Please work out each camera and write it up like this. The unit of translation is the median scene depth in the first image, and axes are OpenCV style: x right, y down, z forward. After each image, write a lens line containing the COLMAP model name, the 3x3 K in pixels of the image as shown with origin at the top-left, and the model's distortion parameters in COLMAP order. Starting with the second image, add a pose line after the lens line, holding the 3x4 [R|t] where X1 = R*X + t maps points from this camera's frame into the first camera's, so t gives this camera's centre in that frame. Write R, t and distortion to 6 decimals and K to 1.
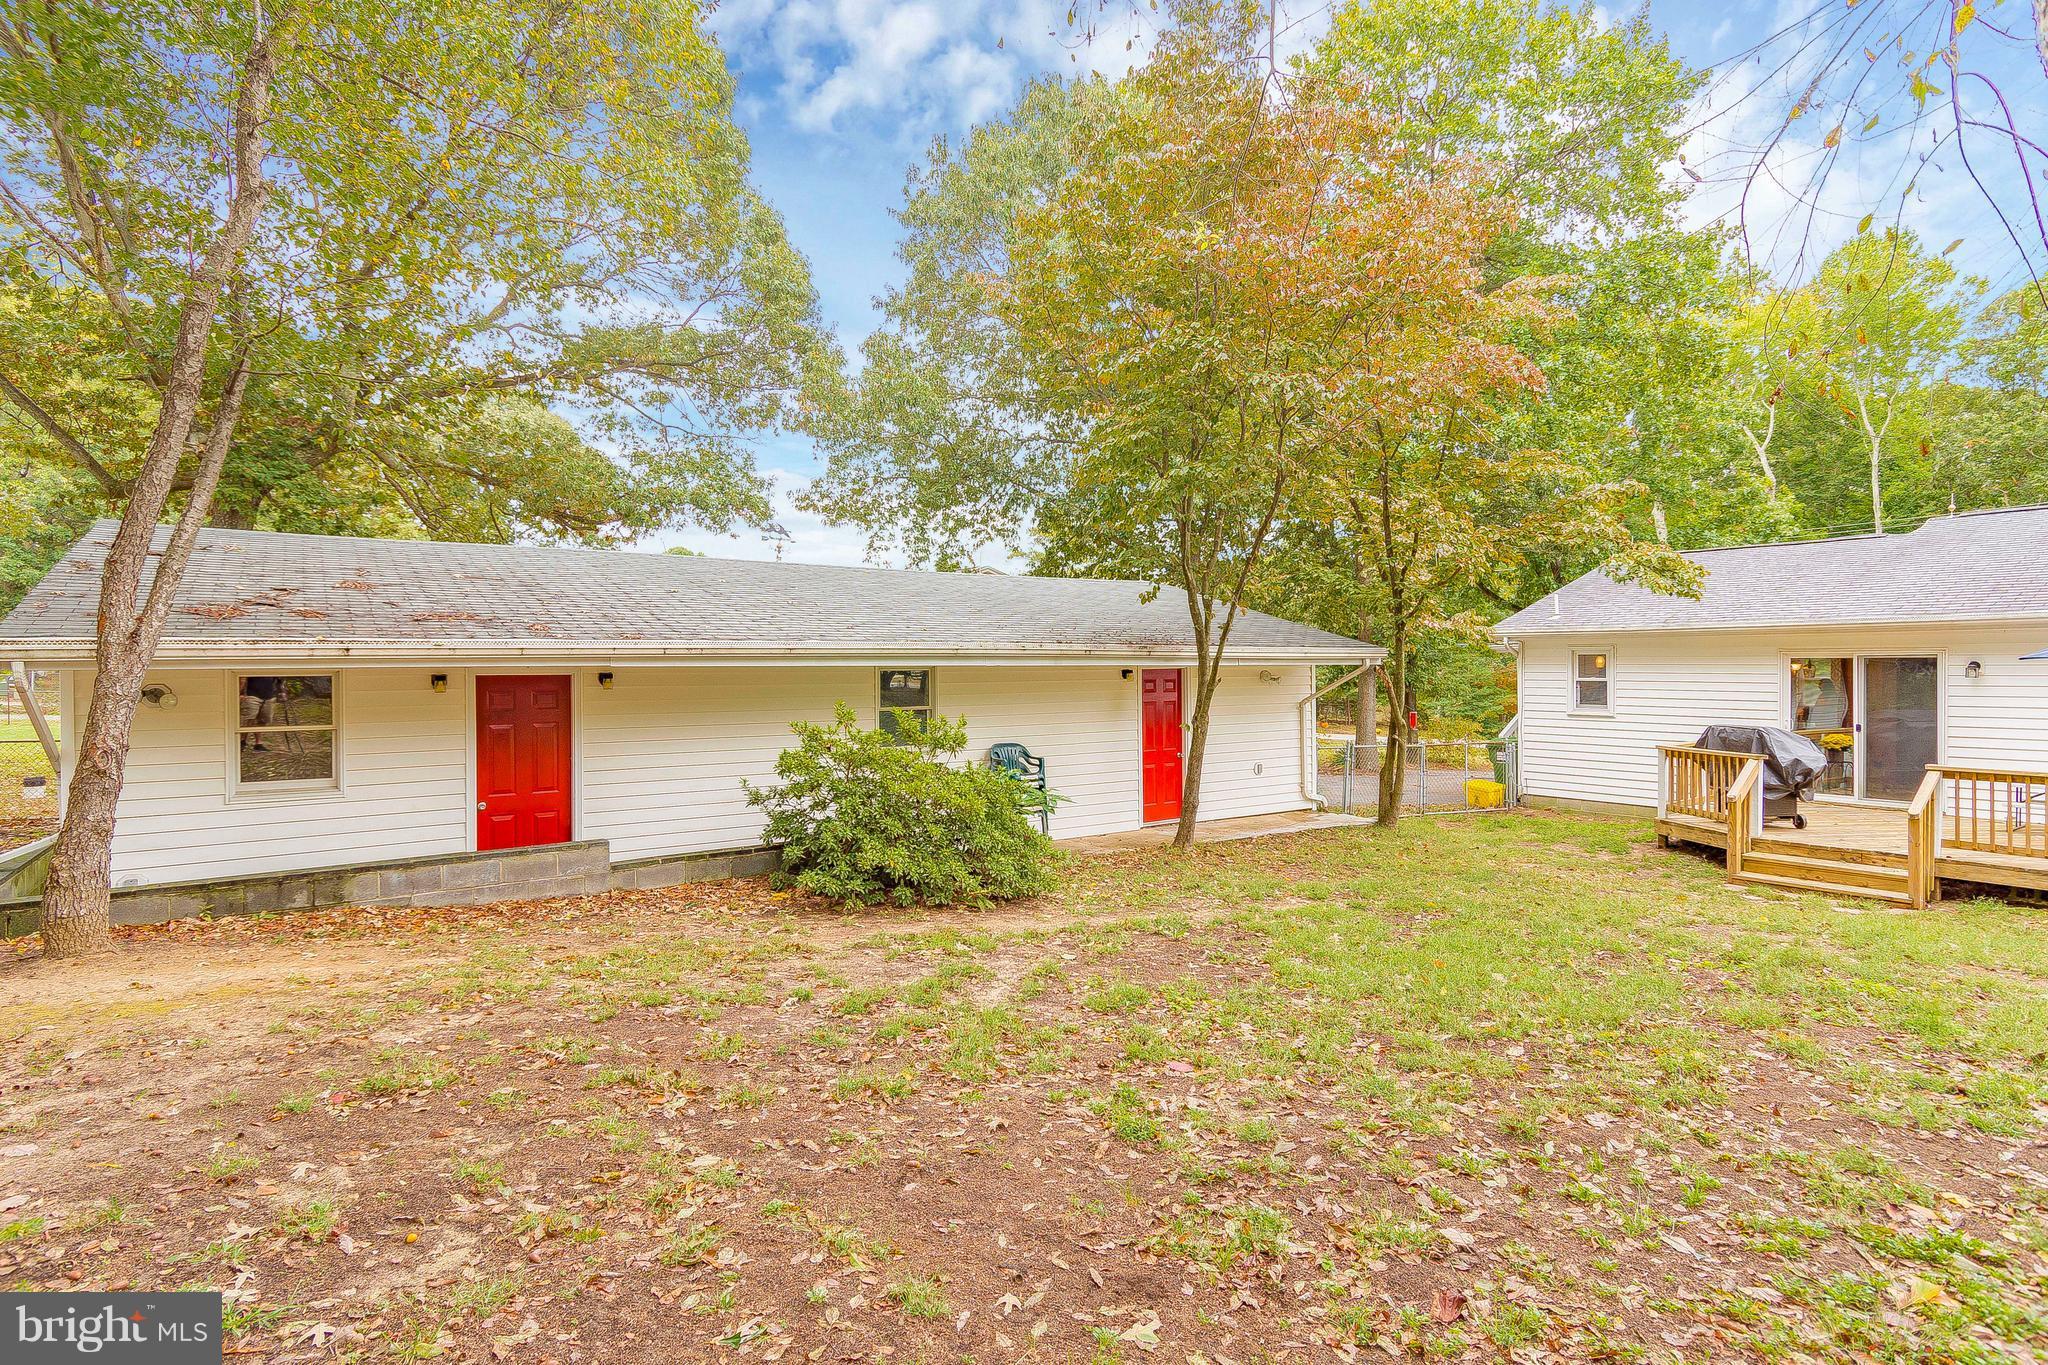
lens RADIAL K [[1069.1, 0, 1067.3], [0, 1069.1, 675.5], [0, 0, 1]] dist [0.002703, -0.000459]
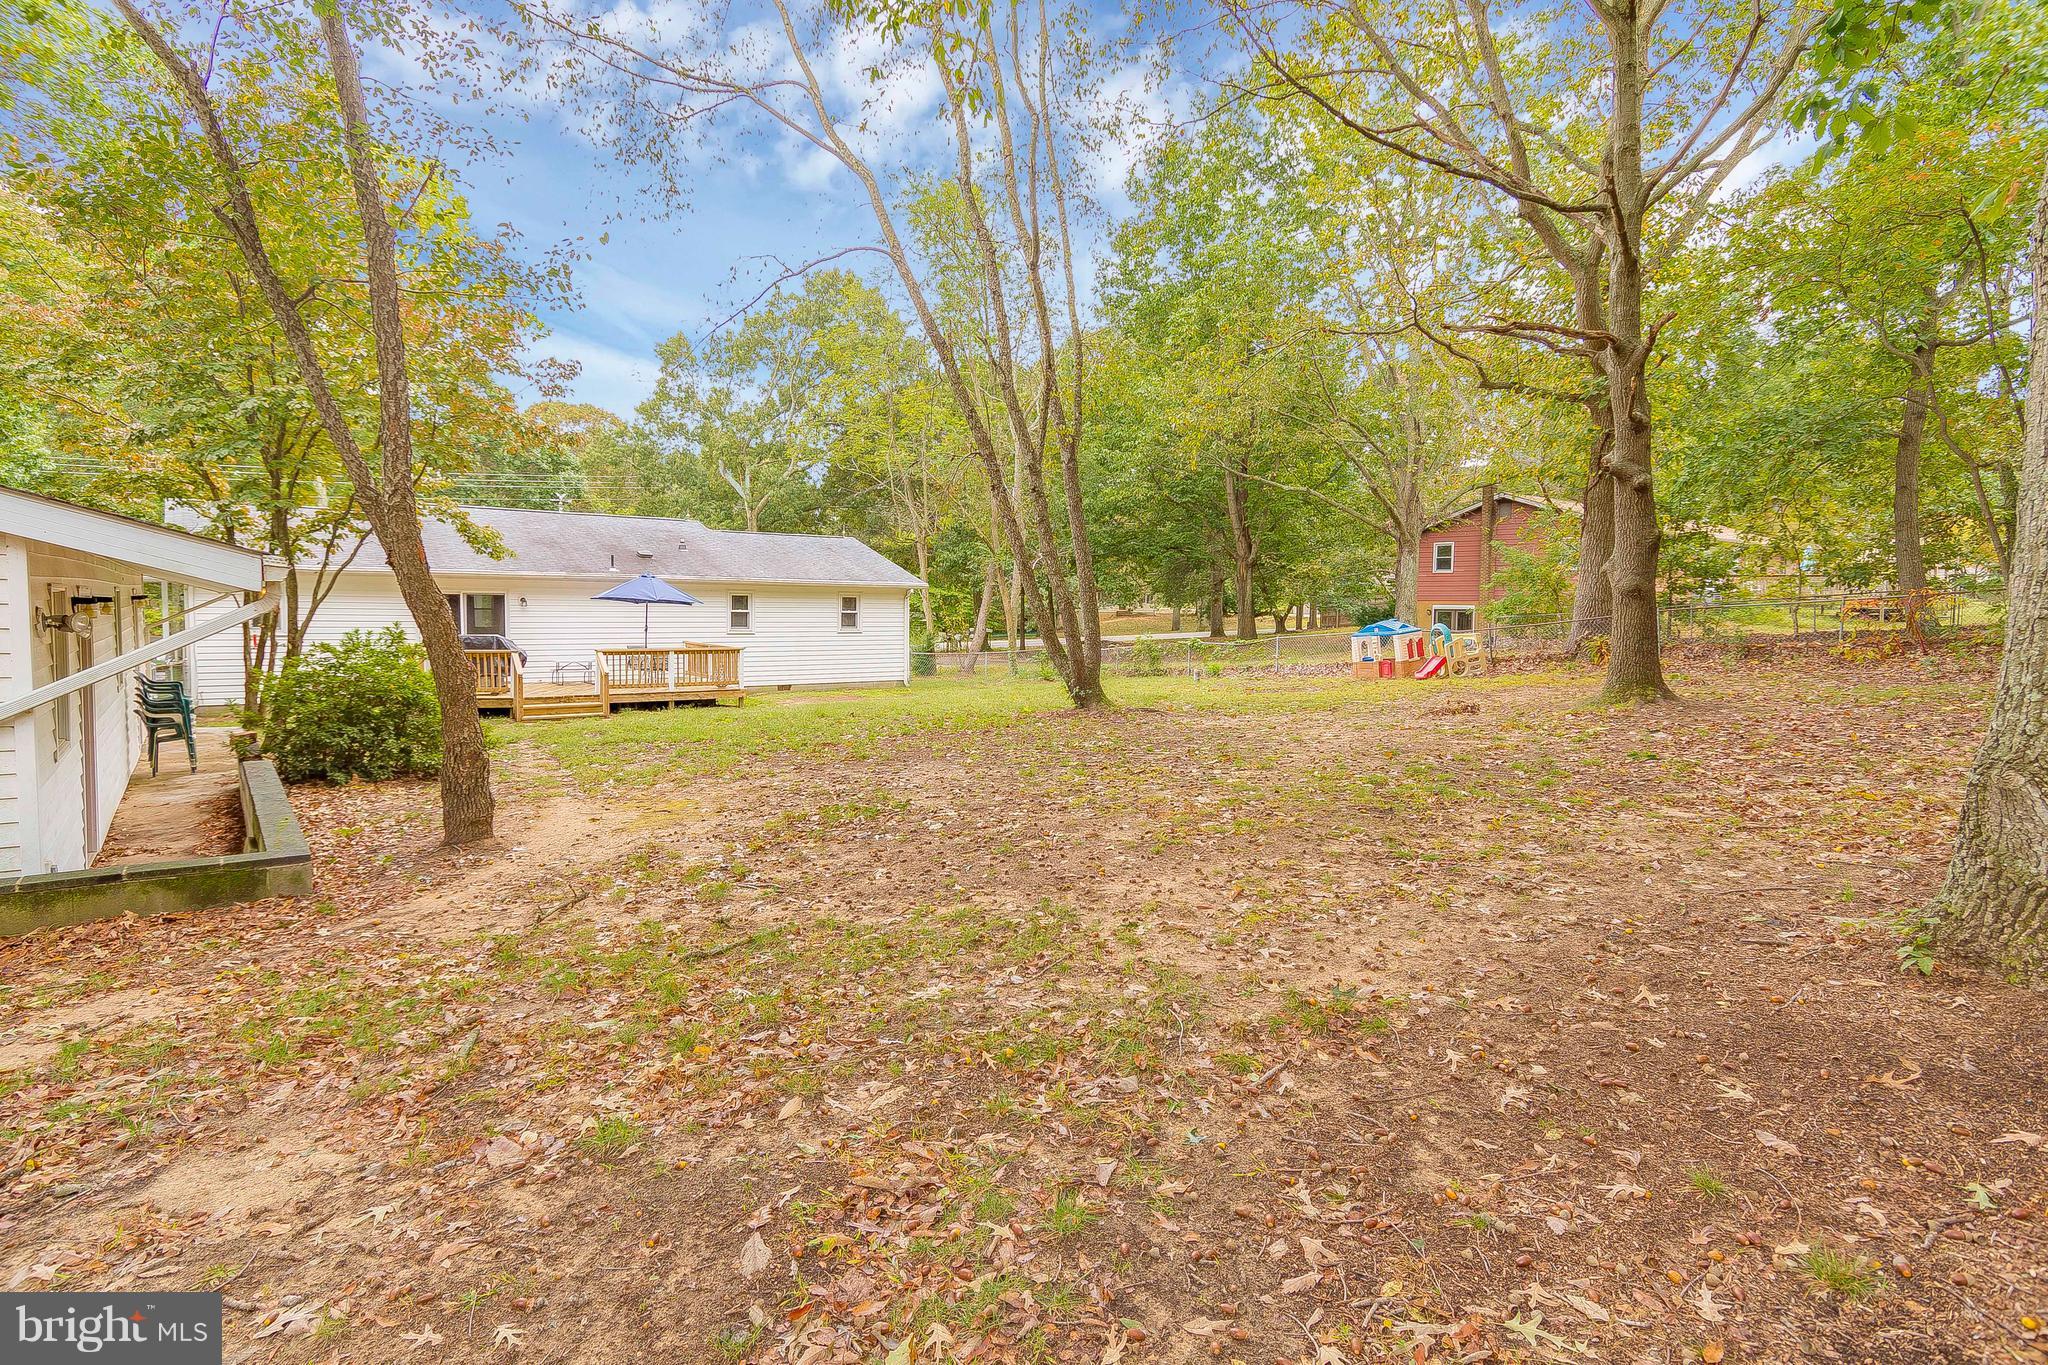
lens RADIAL K [[1058.6, 0, 1020.6], [0, 1058.6, 660.4], [0, 0, 1]] dist [0.001335, -0.000674]
pose [[-0.028867, -0.048079, 0.998426, -1.114110], [-0.005704, 0.998834, 0.047933, 0.003106], [-0.999567, -0.004312, -0.029108, 0.227531]]
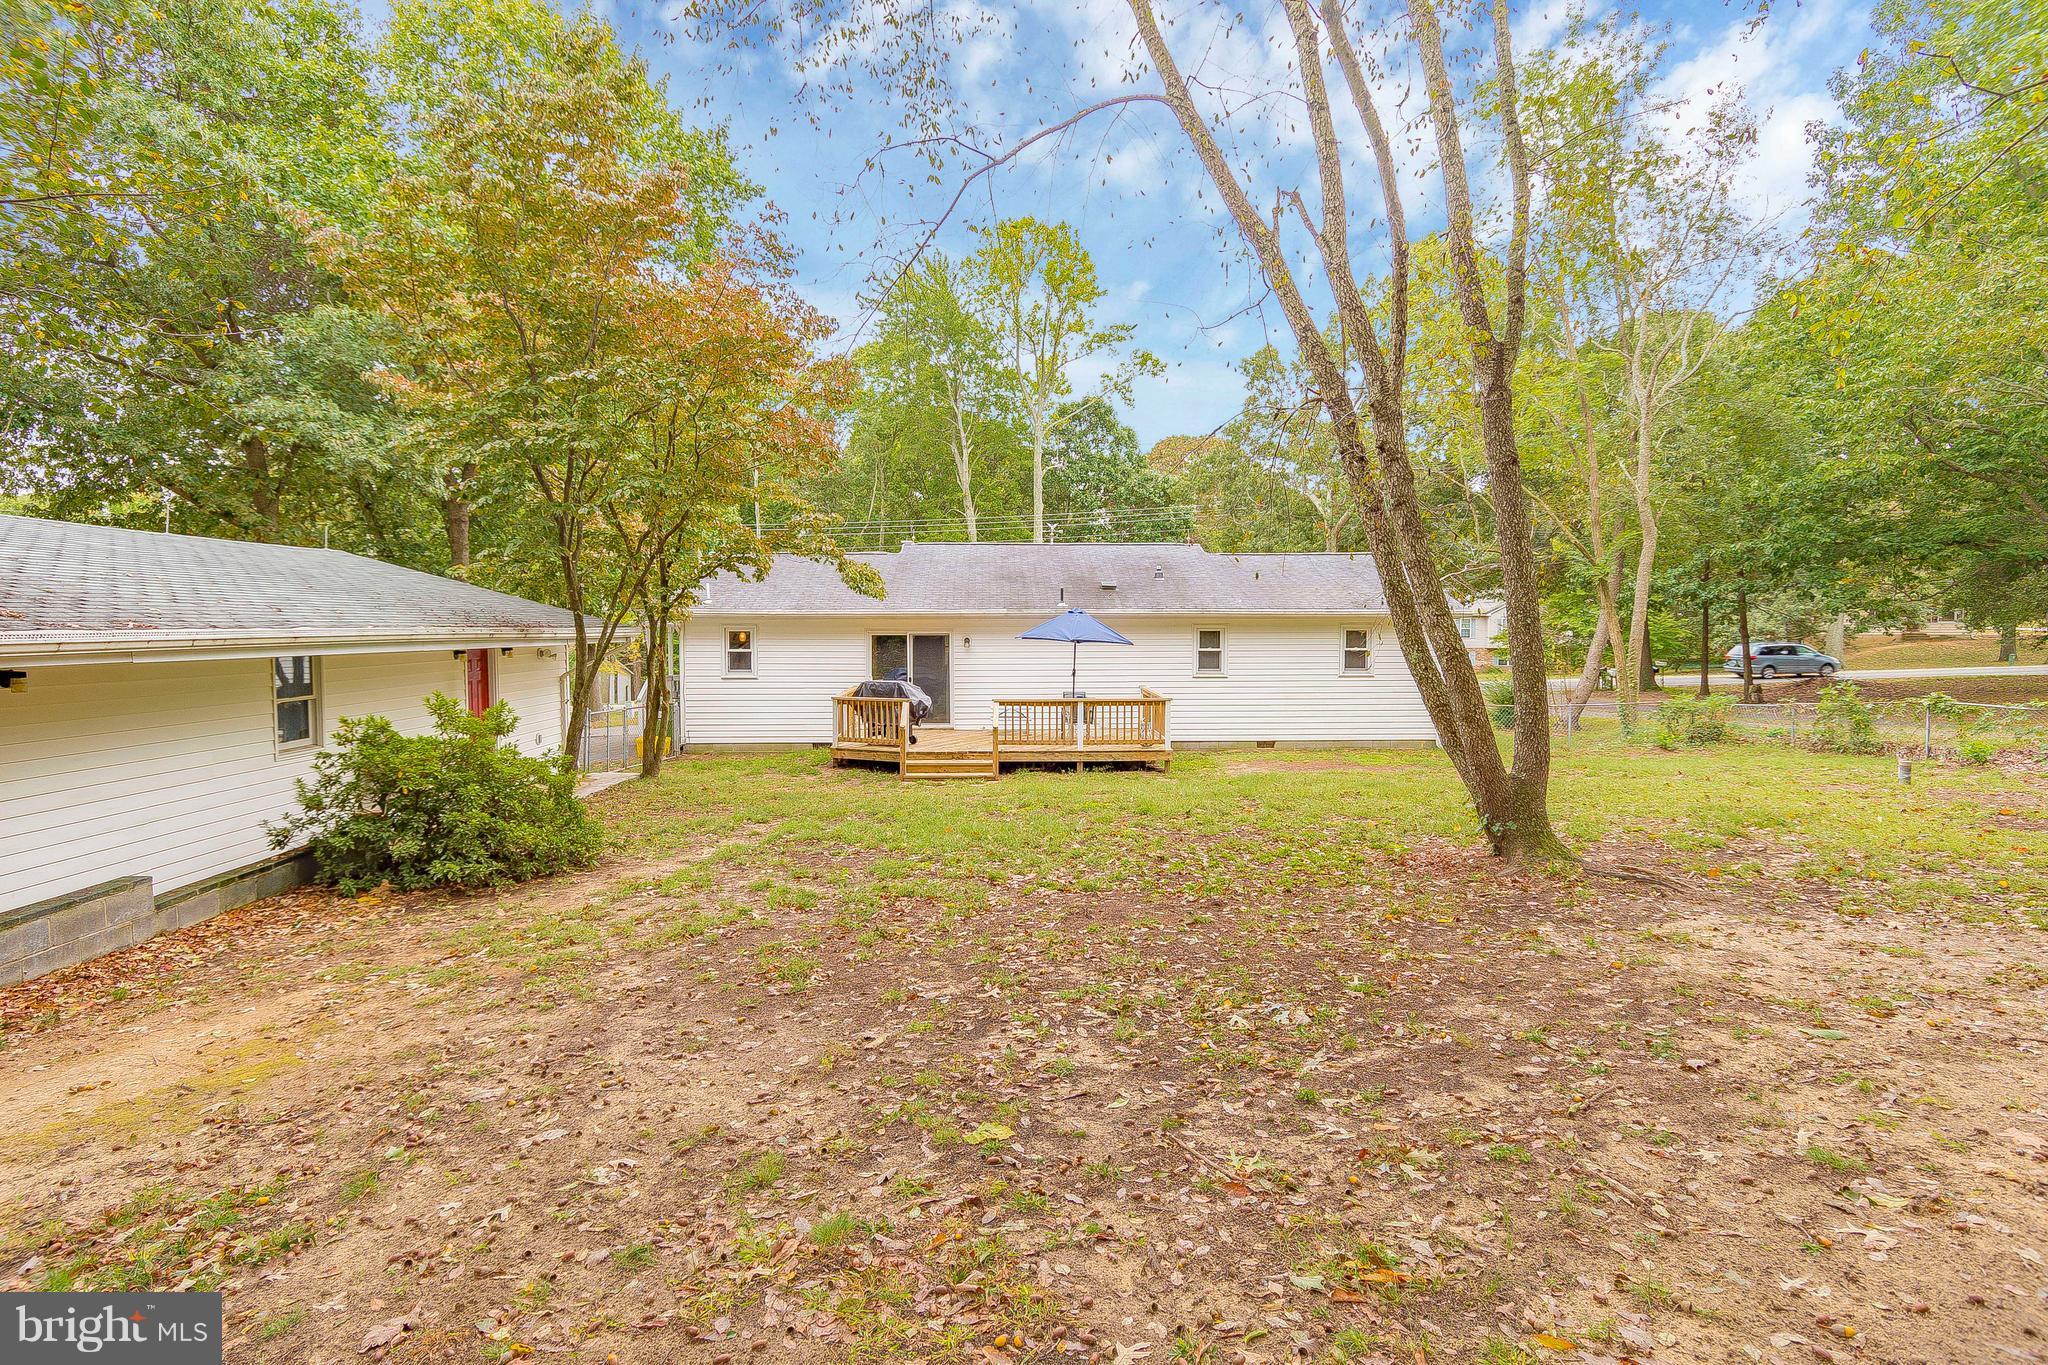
lens RADIAL K [[1058.6, 0, 1020.6], [0, 1058.6, 660.4], [0, 0, 1]] dist [0.001335, -0.000674]
pose [[0.556353, -0.024058, 0.830598, -0.557143], [0.005904, 0.999670, 0.025000, -0.020777], [-0.830925, -0.009005, 0.556312, -0.005070]]
